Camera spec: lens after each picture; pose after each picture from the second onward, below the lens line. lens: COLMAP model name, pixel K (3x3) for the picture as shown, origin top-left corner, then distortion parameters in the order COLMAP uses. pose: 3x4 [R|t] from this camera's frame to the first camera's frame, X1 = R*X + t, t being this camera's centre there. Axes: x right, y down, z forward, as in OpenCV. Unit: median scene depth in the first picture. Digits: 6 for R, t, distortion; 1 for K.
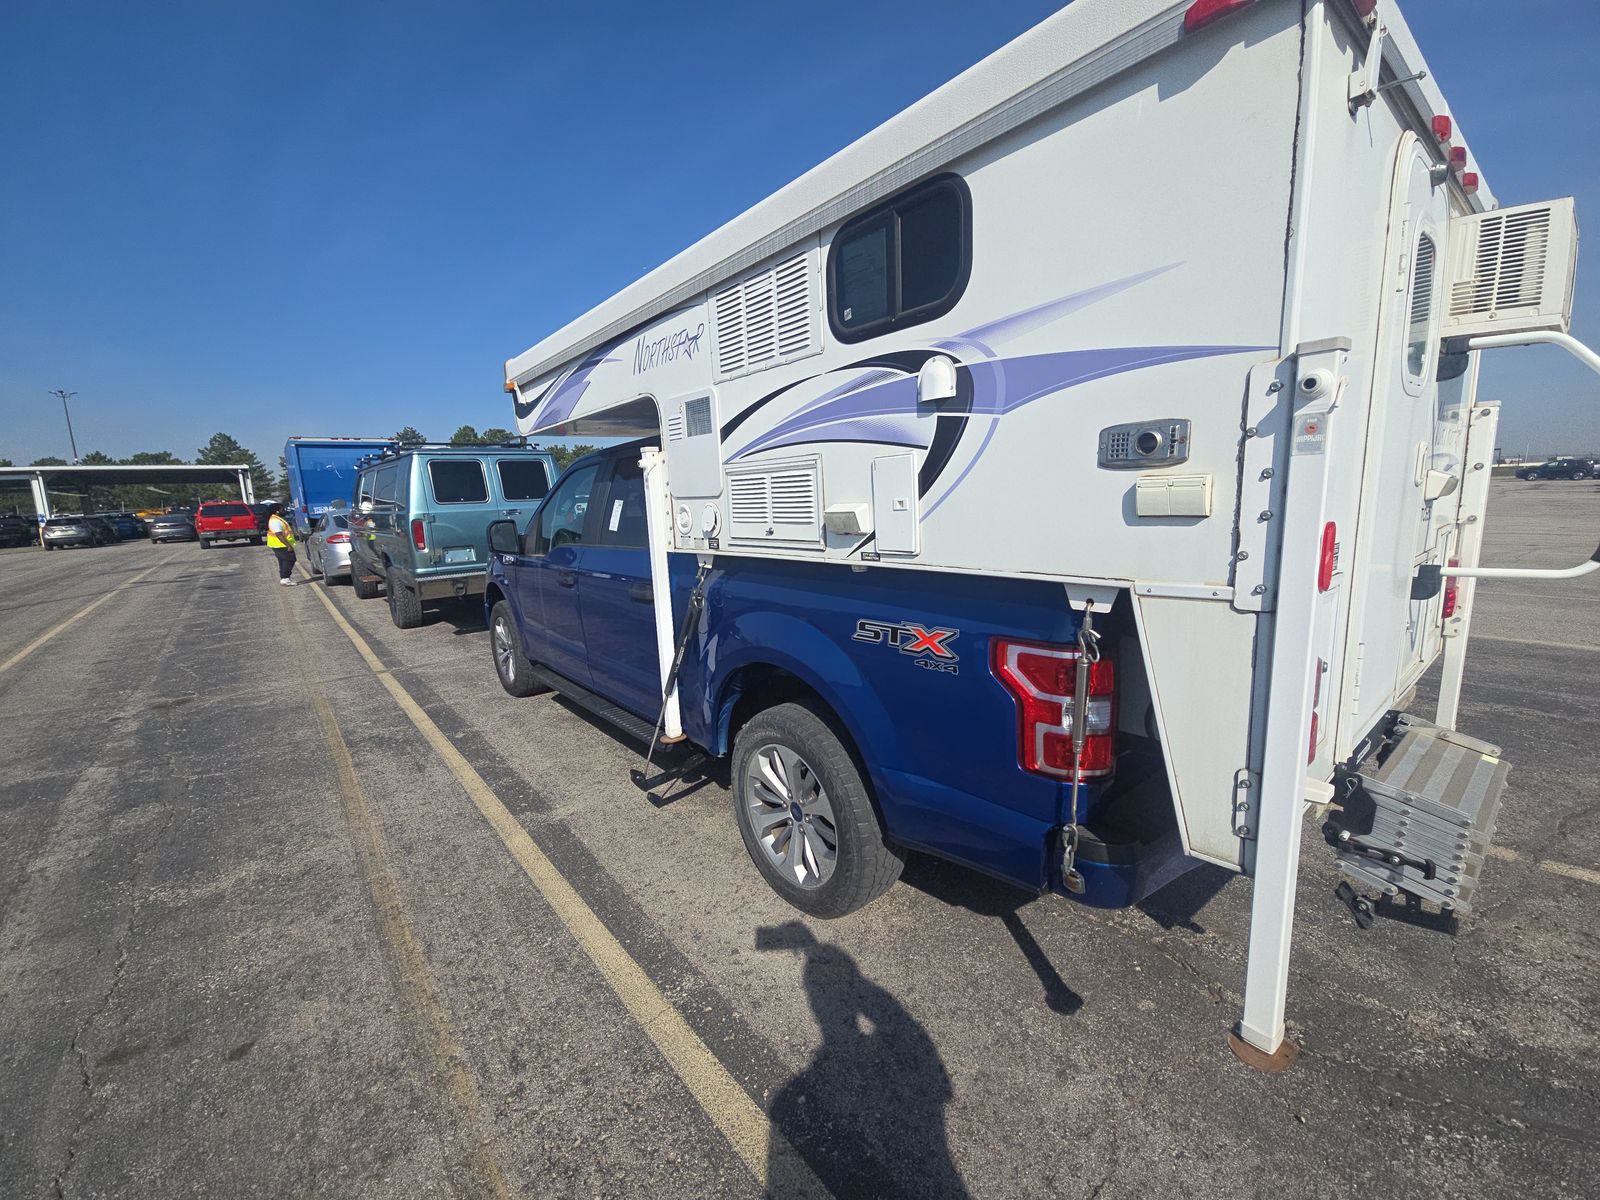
lens RADIAL K [[652.7, 0, 797.0], [0, 652.7, 601.4], [0, 0, 1]] dist [0.000210, -0.001066]
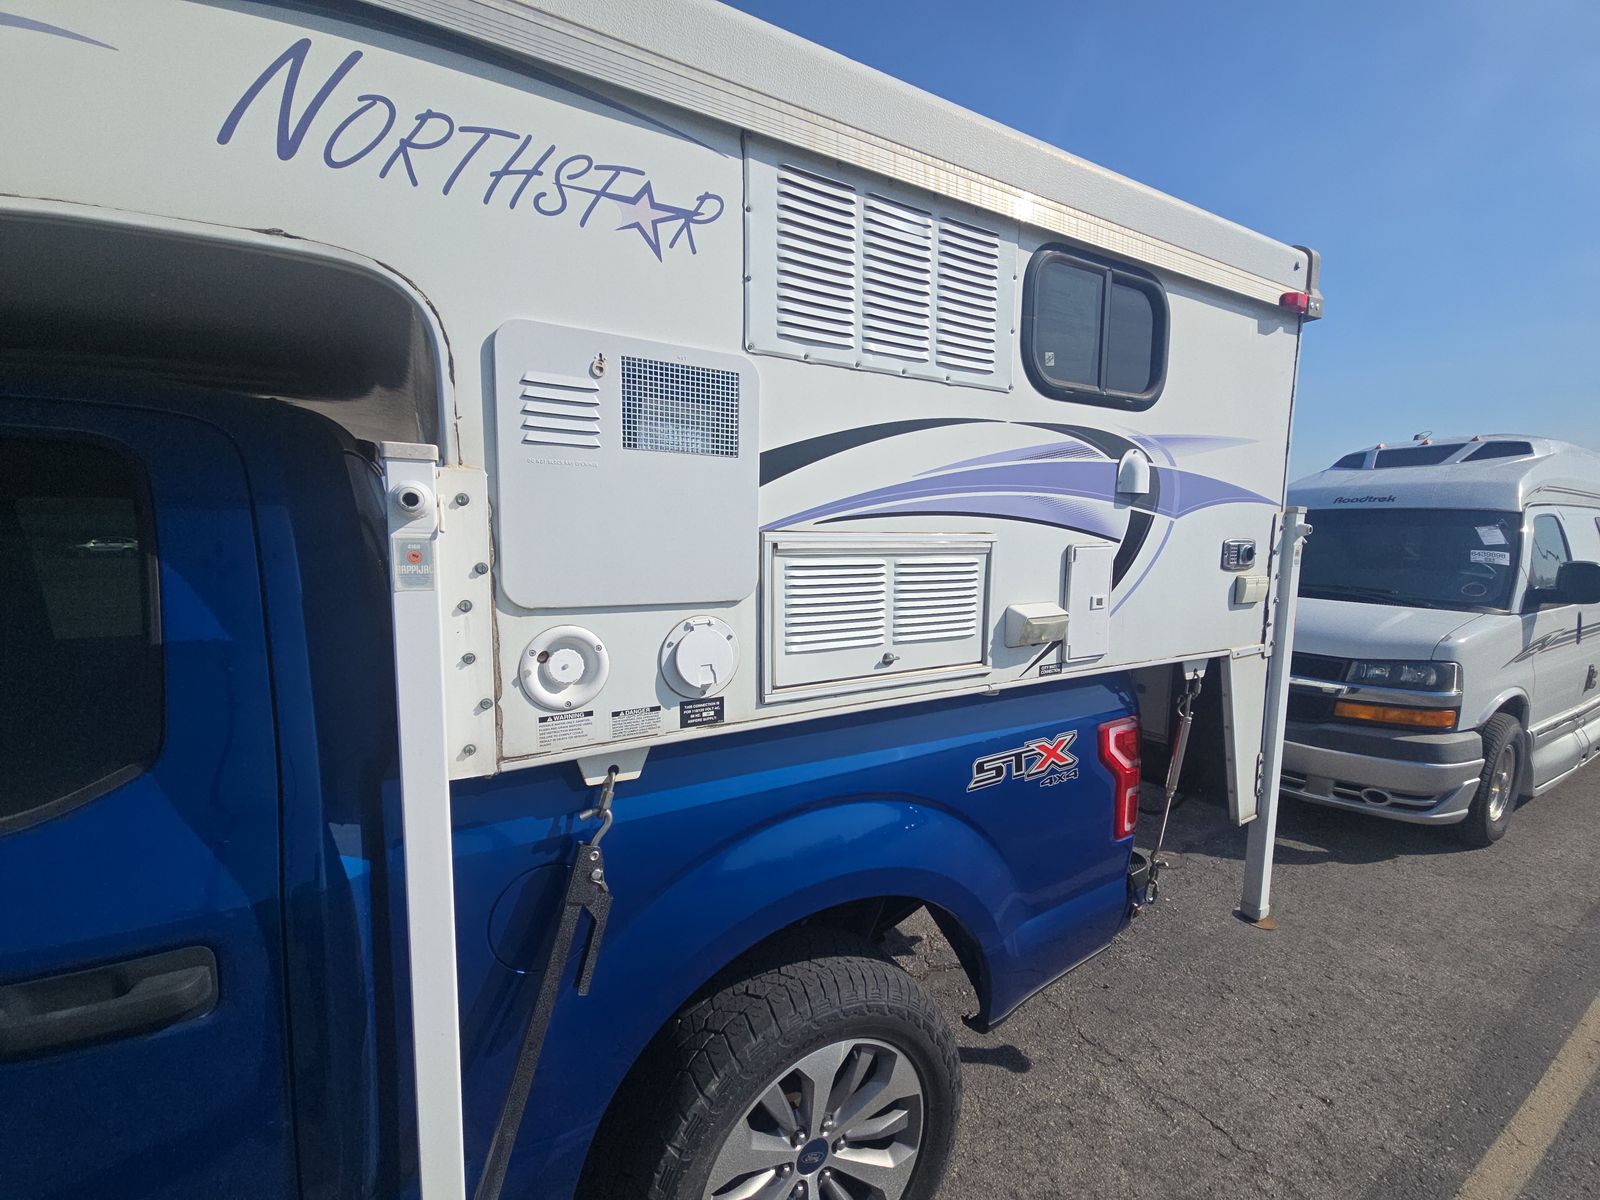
lens RADIAL K [[652.7, 0, 799.6], [0, 652.7, 601.8], [0, 0, 1]] dist [0.000210, -0.001066]
pose [[0.170321, -0.054490, 0.983881, -0.674834], [0.149152, 0.988391, 0.028920, -0.206870], [-0.974035, 0.141822, 0.176471, 1.092170]]
